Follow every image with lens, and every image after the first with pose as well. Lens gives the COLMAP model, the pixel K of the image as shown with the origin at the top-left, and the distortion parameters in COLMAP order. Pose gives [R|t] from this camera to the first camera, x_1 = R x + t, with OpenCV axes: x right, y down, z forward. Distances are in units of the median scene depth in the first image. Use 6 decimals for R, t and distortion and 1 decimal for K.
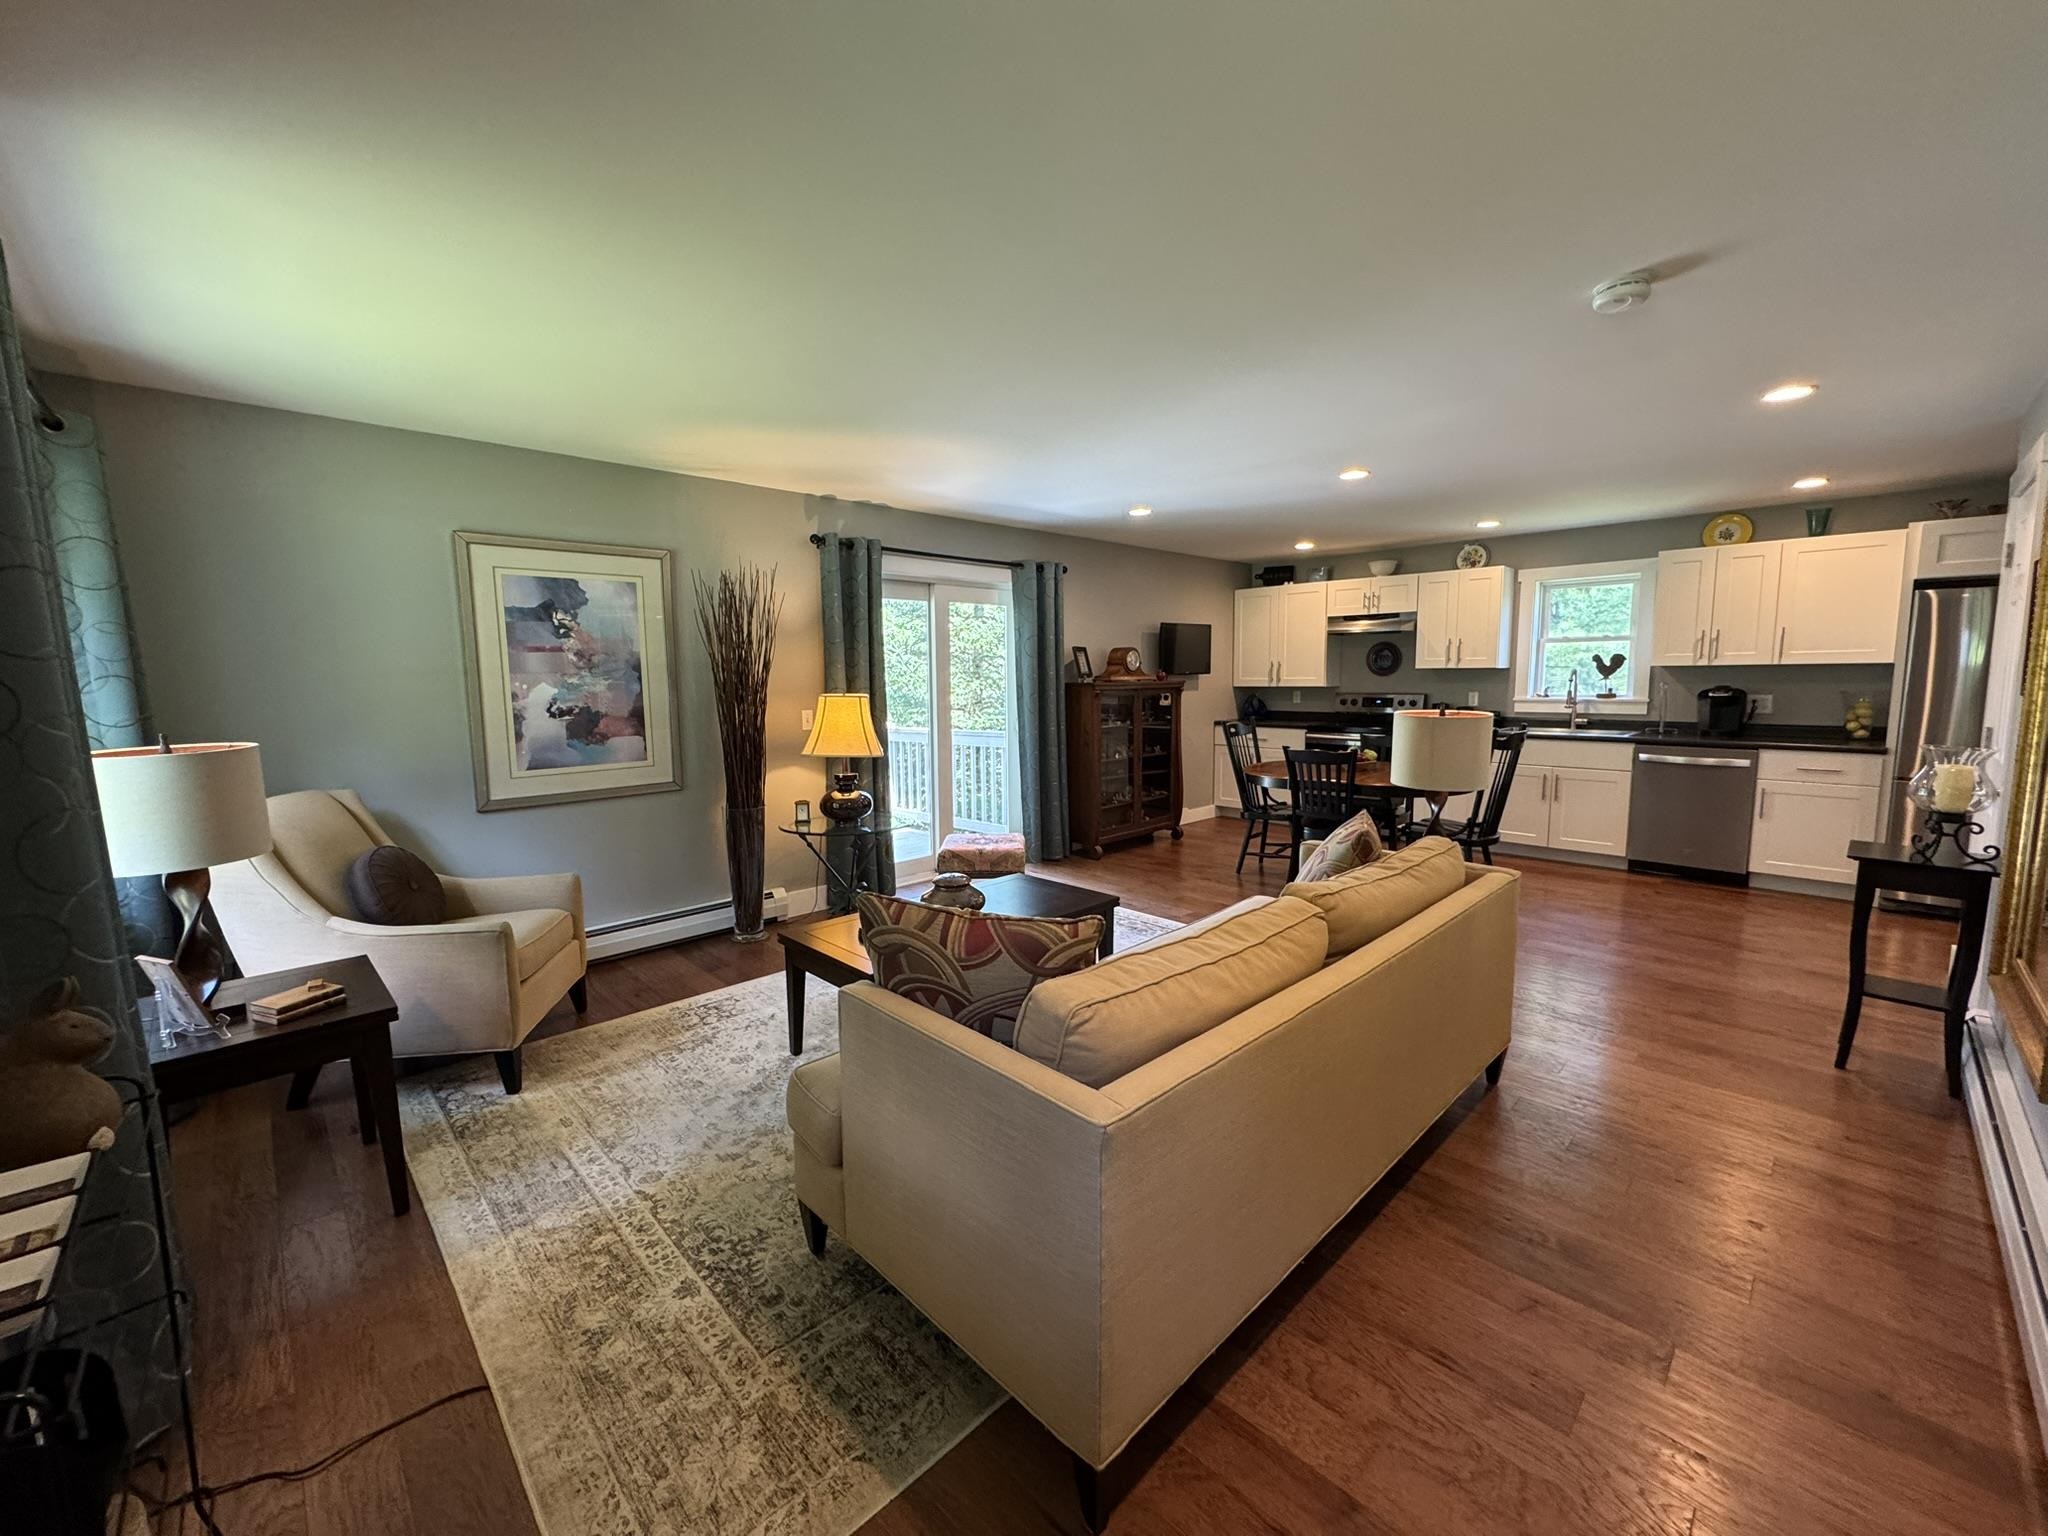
lens RADIAL K [[809.5, 0, 1020.5], [0, 809.5, 758.8], [0, 0, 1]] dist [-0.001899, -0.000259]
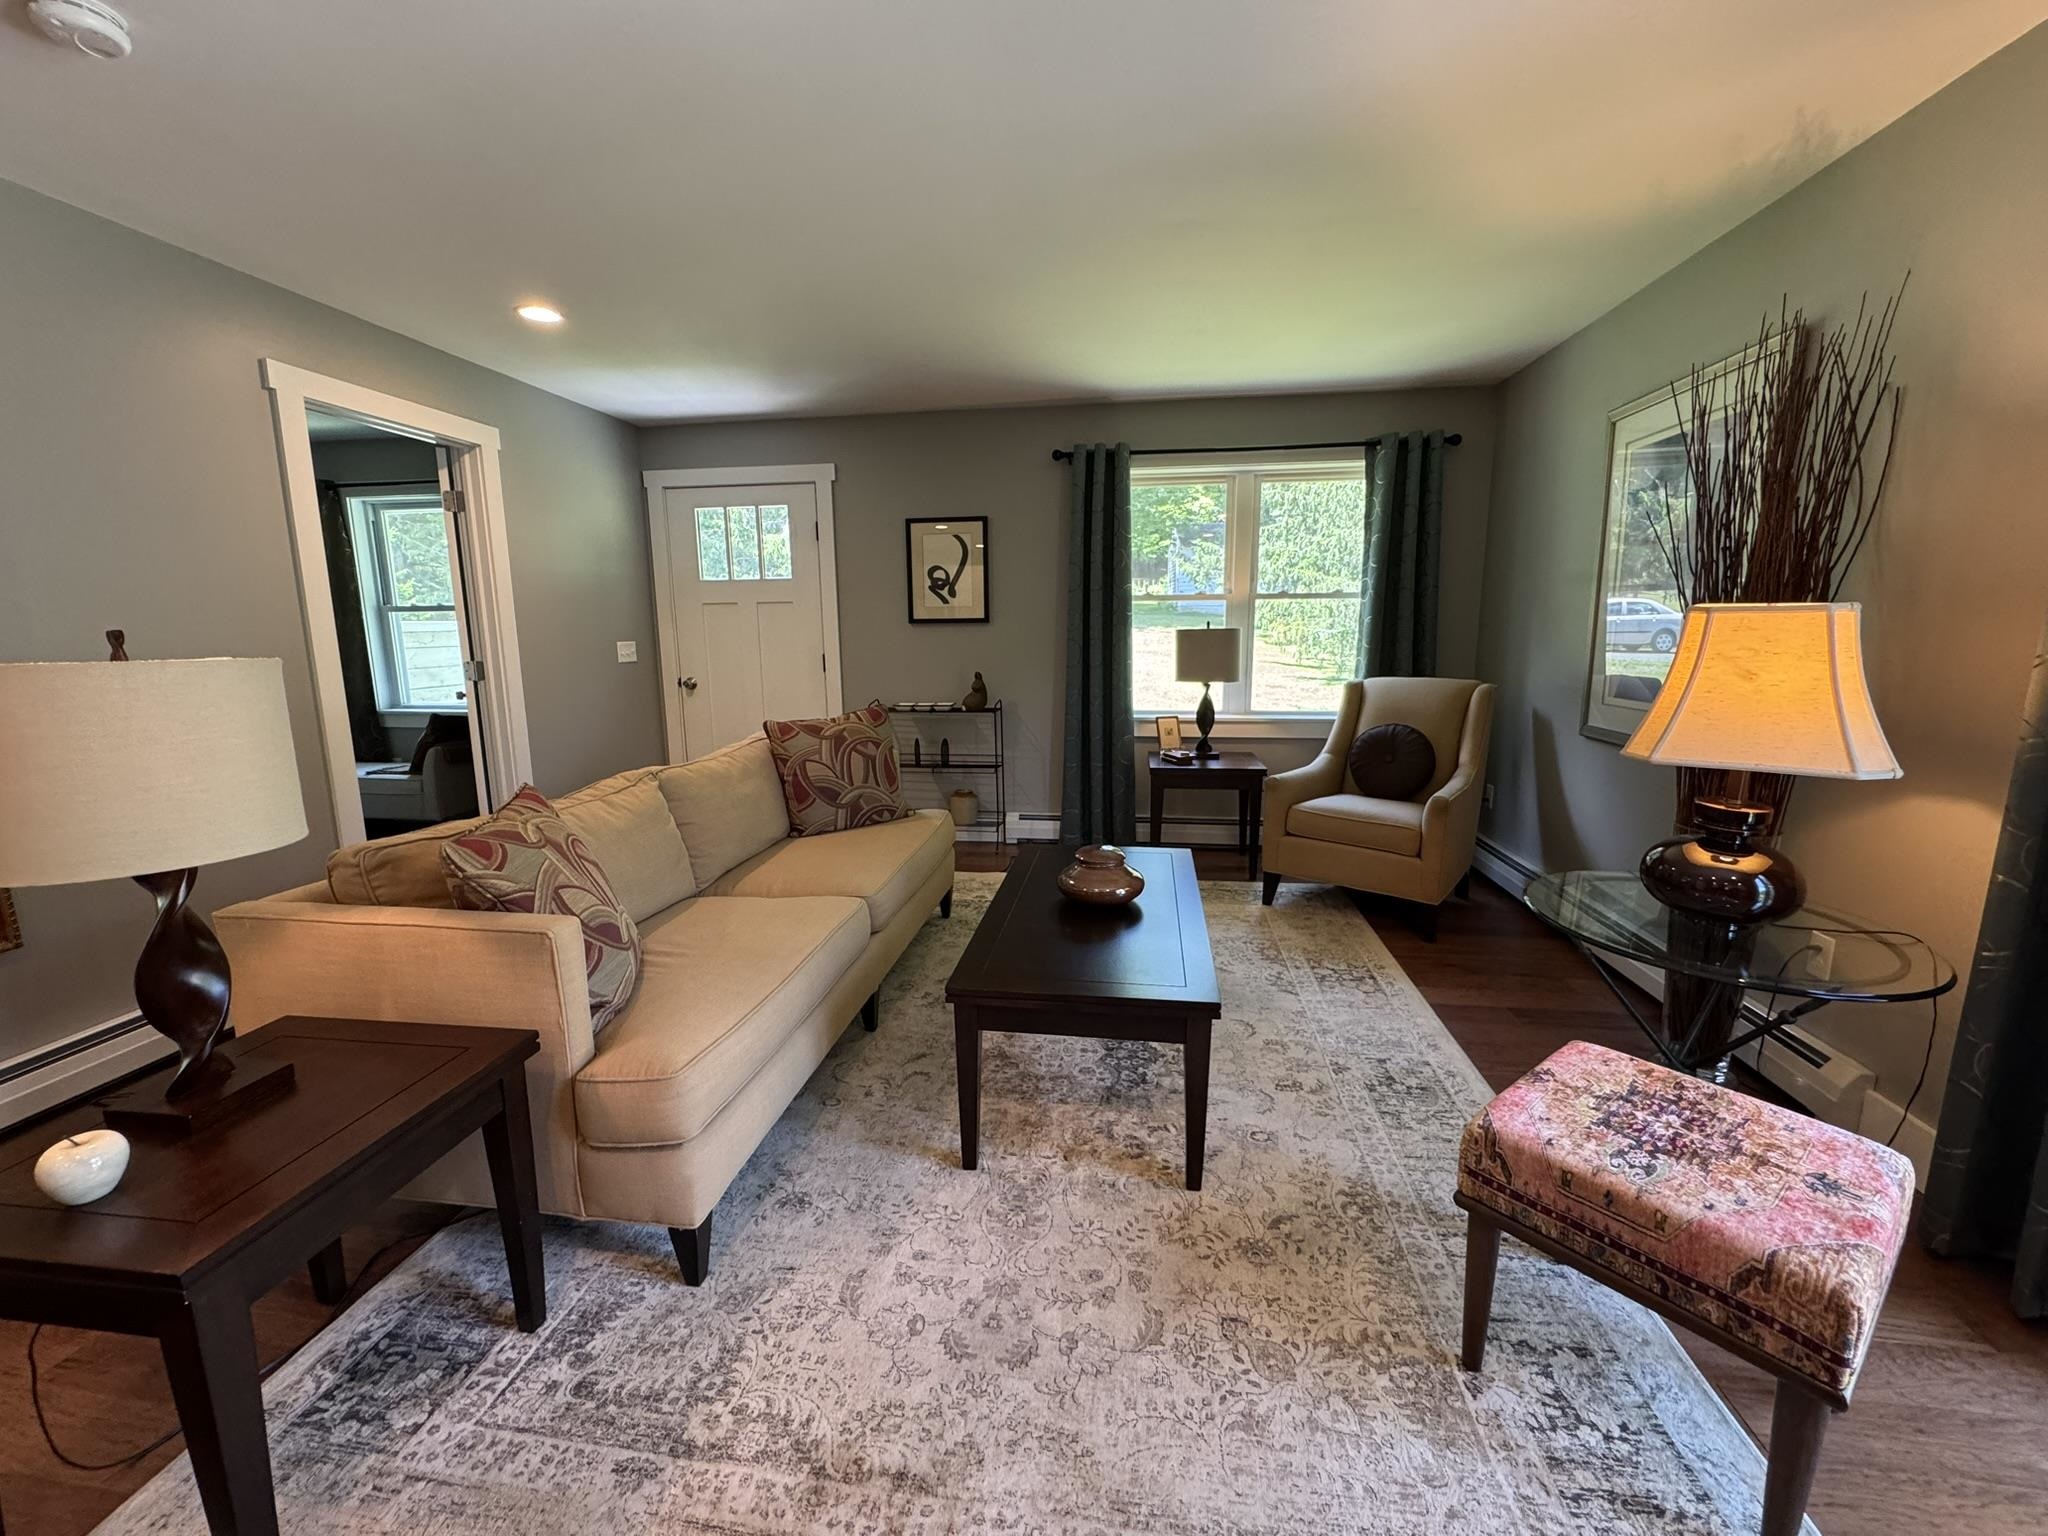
lens RADIAL K [[817.7, 0, 1023.2], [0, 817.7, 764.3], [0, 0, 1]] dist [-0.001962, -0.000020]
pose [[-0.789207, 0.121789, -0.601931, 0.229542], [-0.046927, 0.965314, 0.256839, -0.067238], [0.612332, 0.230946, -0.756117, 0.823802]]
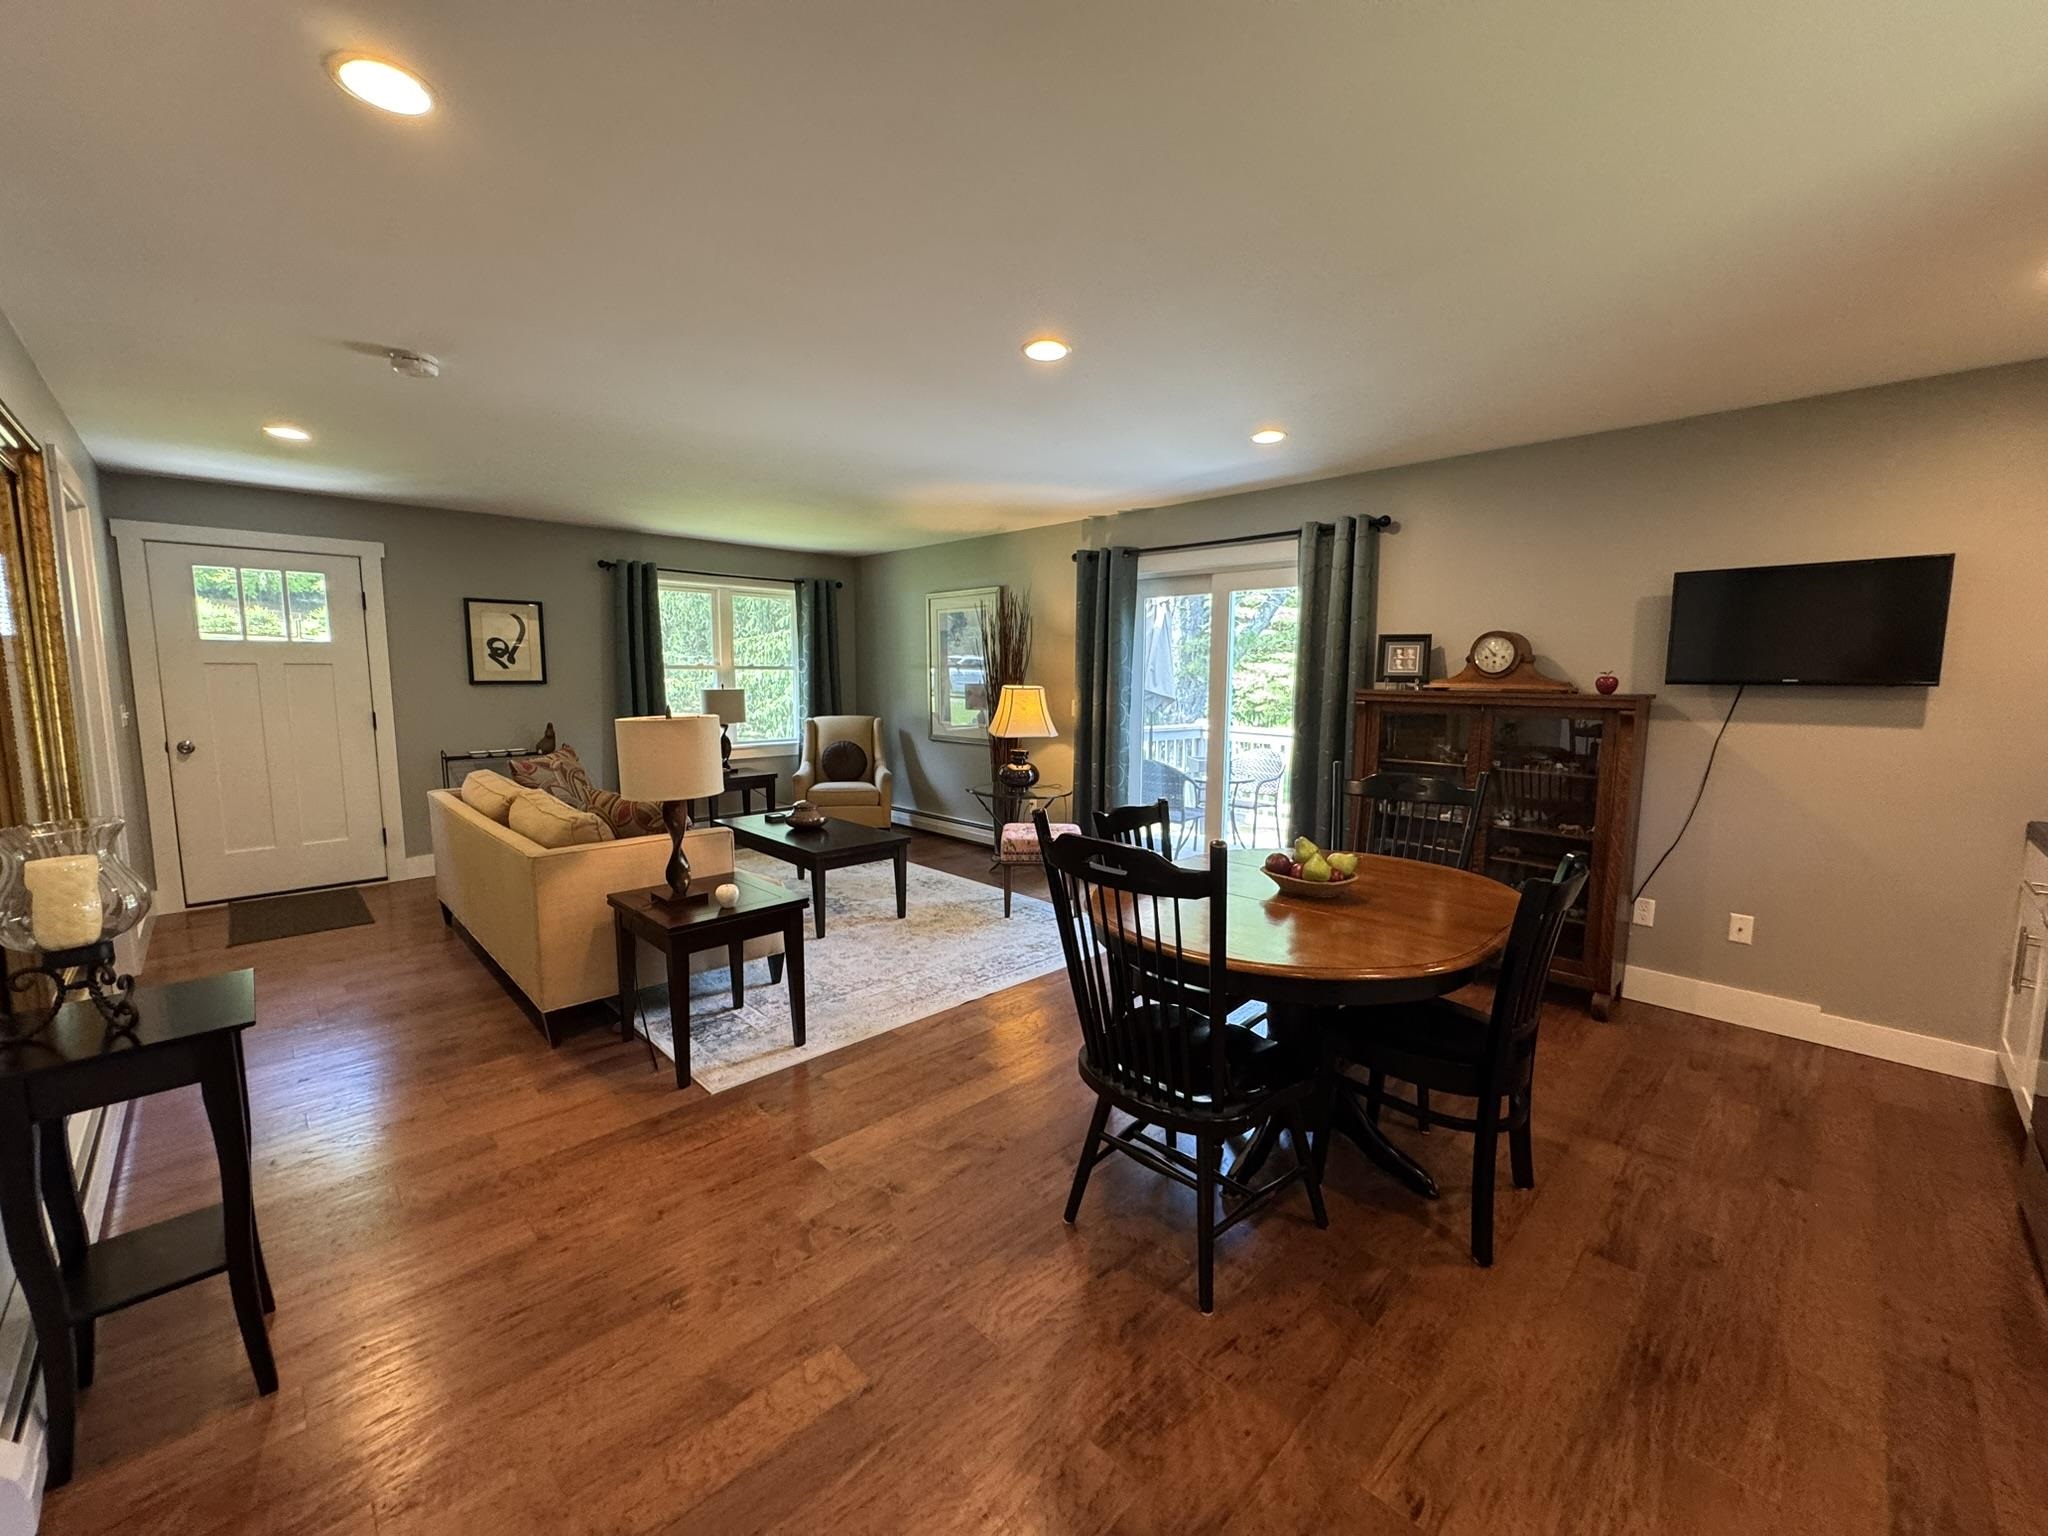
lens RADIAL K [[813.7, 0, 1023.6], [0, 813.7, 764.2], [0, 0, 1]] dist [-0.002186, 0.000038]
pose [[0.008155, 0.125482, -0.992062, 0.779028], [-0.113417, 0.985809, 0.123758, -0.088163], [0.993514, 0.111508, 0.022271, 0.743951]]
